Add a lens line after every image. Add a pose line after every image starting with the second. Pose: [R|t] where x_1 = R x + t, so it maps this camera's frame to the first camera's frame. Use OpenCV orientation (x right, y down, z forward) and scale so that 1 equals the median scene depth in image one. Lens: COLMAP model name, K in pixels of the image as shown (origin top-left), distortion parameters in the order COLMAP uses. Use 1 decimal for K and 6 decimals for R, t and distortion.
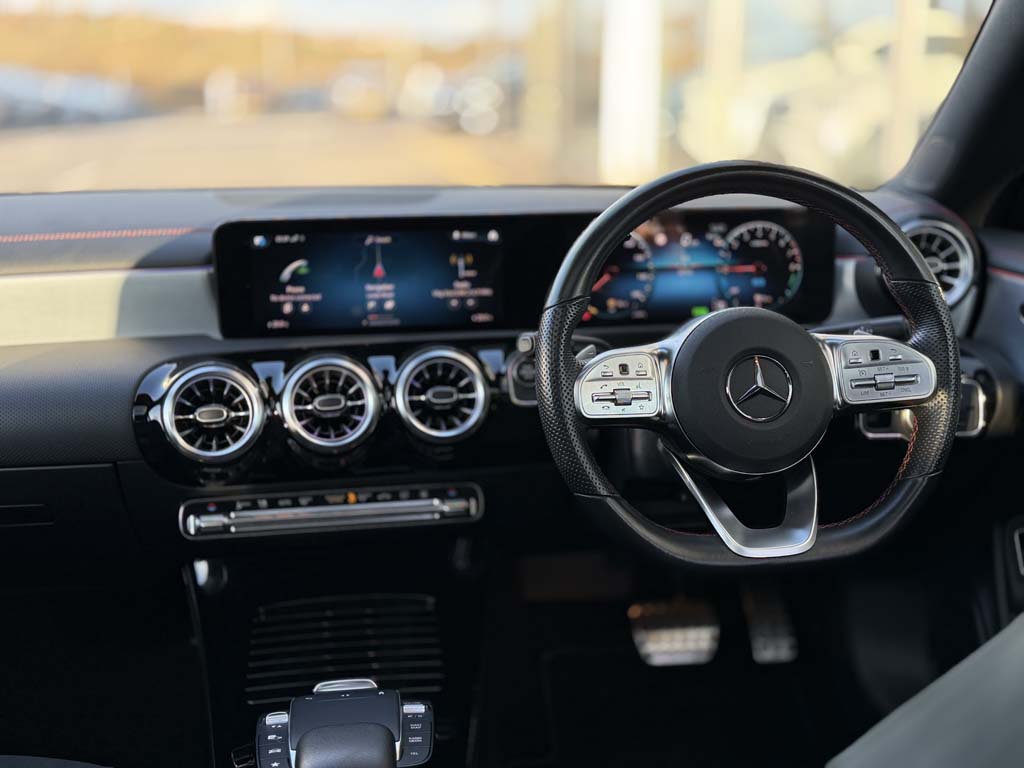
lens RADIAL K [[1266.0, 0, 512.0], [0, 1266.0, 384.0], [0, 0, 1]] dist [0.104454, -0.008674]
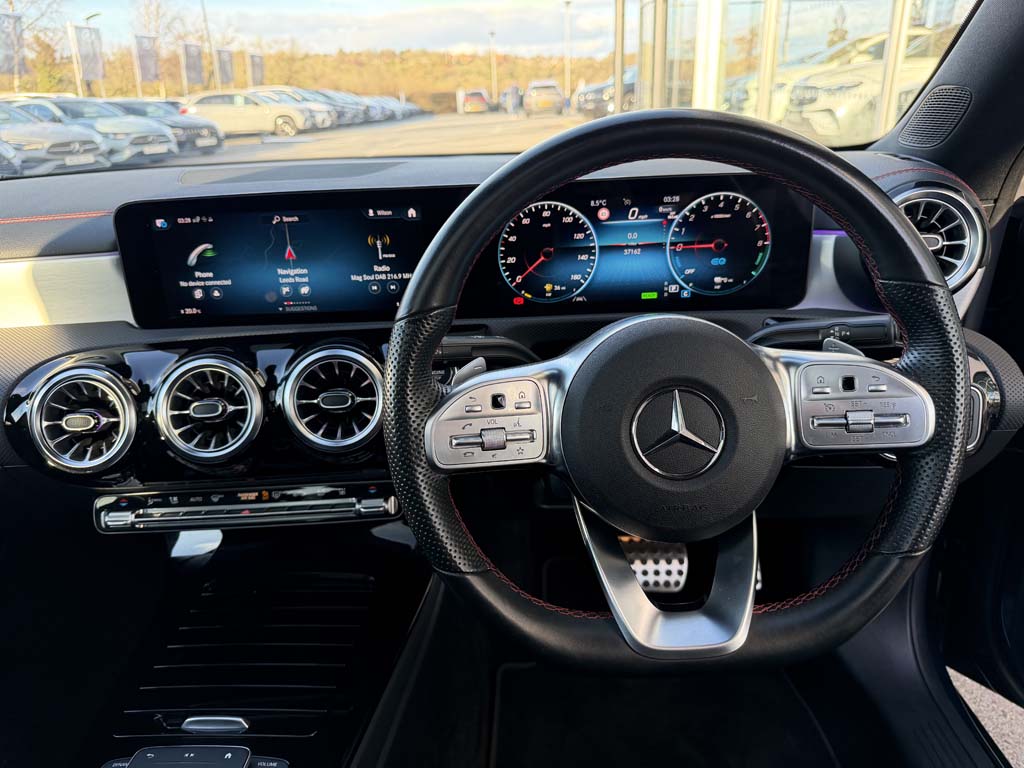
lens RADIAL K [[731.5, 0, 512.0], [0, 731.5, 384.0], [0, 0, 1]] dist [0.091575, -0.186271]
pose [[0.987080, 0.022977, -0.158571, 0.144292], [0.000407, 0.989302, 0.145882, -0.074813], [0.160227, -0.144062, 0.976511, 0.496686]]
